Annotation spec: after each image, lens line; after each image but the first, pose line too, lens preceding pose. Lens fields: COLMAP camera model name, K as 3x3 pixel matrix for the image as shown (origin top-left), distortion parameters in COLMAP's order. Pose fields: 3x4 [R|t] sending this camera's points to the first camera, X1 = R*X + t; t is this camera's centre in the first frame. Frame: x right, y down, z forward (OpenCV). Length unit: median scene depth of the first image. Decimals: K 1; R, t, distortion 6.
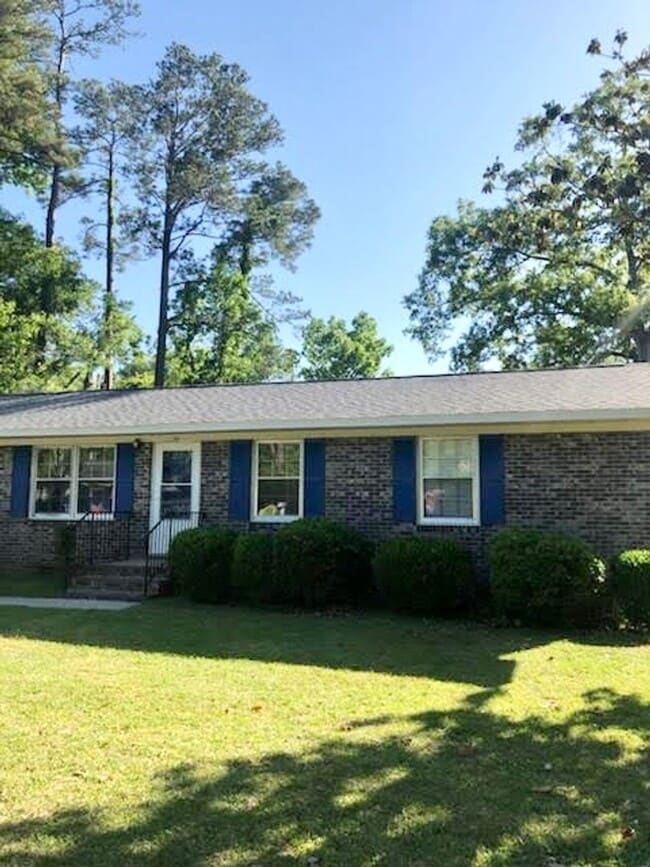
lens RADIAL K [[726.7, 0, 325.0], [0, 726.7, 433.5], [0, 0, 1]] dist [-0.001509, -0.002375]
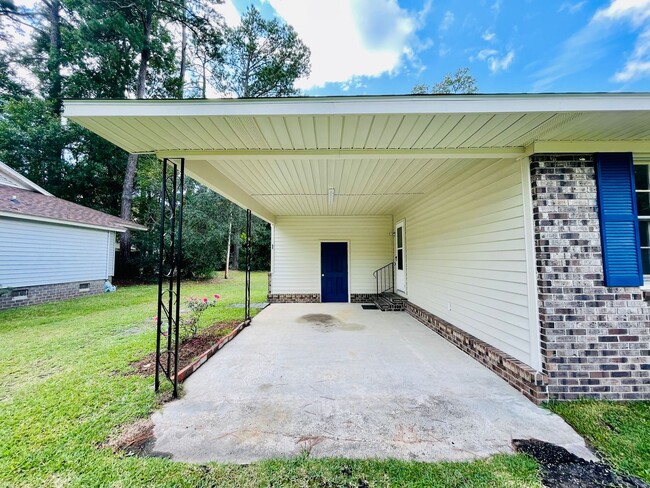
lens RADIAL K [[263.3, 0, 325.7], [0, 263.3, 242.0], [0, 0, 1]] dist [-0.001112, -0.000332]
pose [[0.958050, 0.005146, 0.286555, -0.721748], [-0.016394, 0.999186, 0.036868, 0.083427], [-0.286132, -0.040019, 0.957354, 0.930839]]
